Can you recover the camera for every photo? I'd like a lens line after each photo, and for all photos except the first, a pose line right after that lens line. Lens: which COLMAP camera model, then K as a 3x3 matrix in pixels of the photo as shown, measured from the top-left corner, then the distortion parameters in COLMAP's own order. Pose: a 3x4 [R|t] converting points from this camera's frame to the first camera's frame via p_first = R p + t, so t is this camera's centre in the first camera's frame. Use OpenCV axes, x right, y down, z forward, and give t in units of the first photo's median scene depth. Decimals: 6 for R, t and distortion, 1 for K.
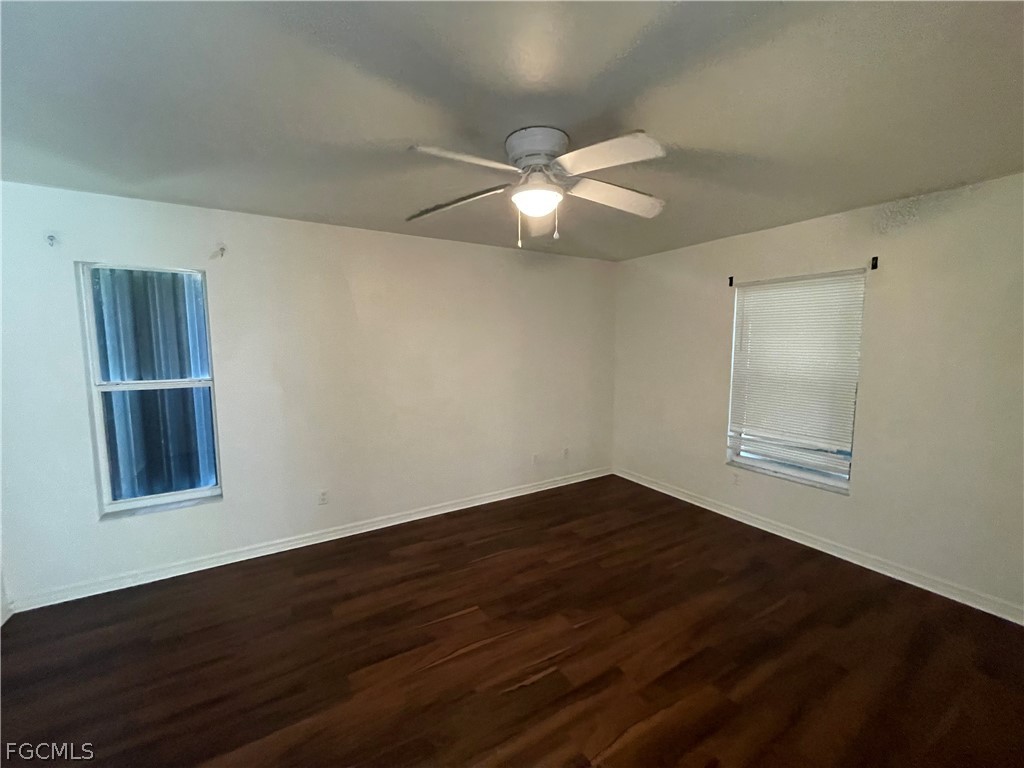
lens RADIAL K [[413.7, 0, 512.0], [0, 413.7, 384.0], [0, 0, 1]] dist [-0.000429, 0.000001]
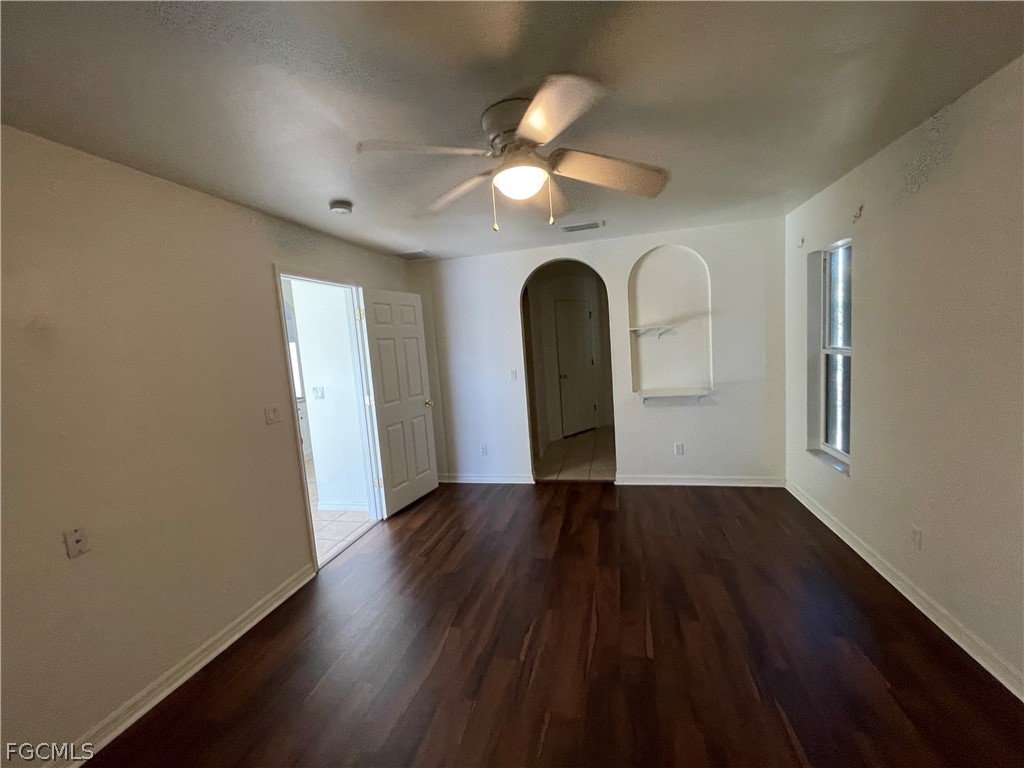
lens RADIAL K [[413.7, 0, 512.0], [0, 413.7, 384.0], [0, 0, 1]] dist [-0.000429, 0.000001]
pose [[-0.715648, 0.126589, -0.686894, 0.613598], [0.001937, 0.983795, 0.179288, -0.131536], [0.698459, 0.126977, -0.704296, 1.351763]]
